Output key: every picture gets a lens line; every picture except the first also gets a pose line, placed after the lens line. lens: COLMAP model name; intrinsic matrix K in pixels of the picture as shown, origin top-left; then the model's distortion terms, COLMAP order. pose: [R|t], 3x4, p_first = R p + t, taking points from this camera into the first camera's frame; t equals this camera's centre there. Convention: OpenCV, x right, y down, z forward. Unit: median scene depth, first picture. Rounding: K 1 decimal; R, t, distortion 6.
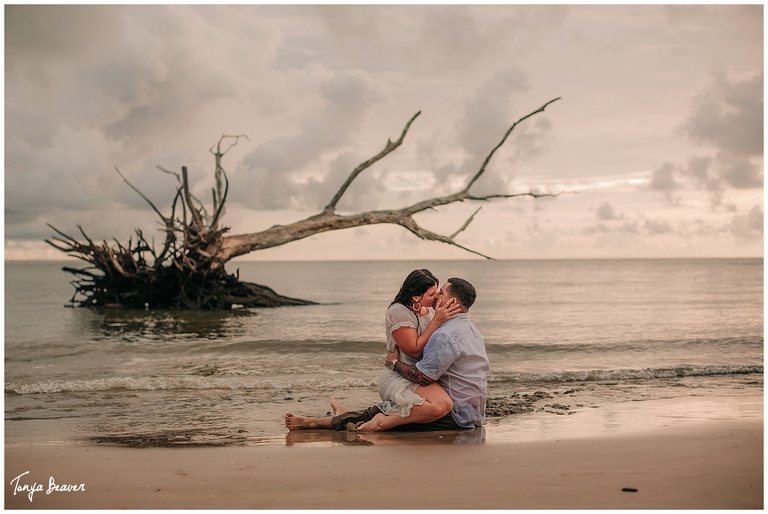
lens RADIAL K [[1220.4, 0, 384.0], [0, 1220.4, 257.0], [0, 0, 1]] dist [-0.032380, -0.047575]
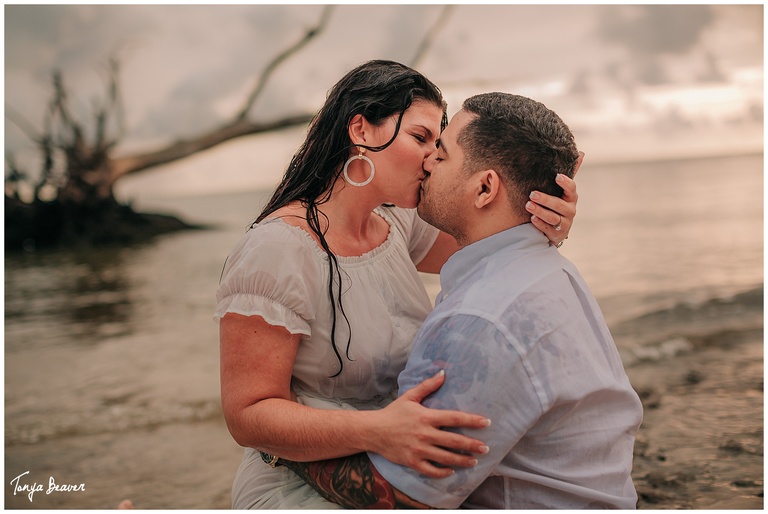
lens RADIAL K [[1160.7, 0, 384.0], [0, 1160.7, 257.0], [0, 0, 1]] dist [-0.032712, -0.032536]
pose [[0.995787, -0.077856, 0.048435, 0.006007], [0.074325, 0.994714, 0.070856, 0.009532], [-0.053695, -0.066958, 0.996310, 0.218451]]
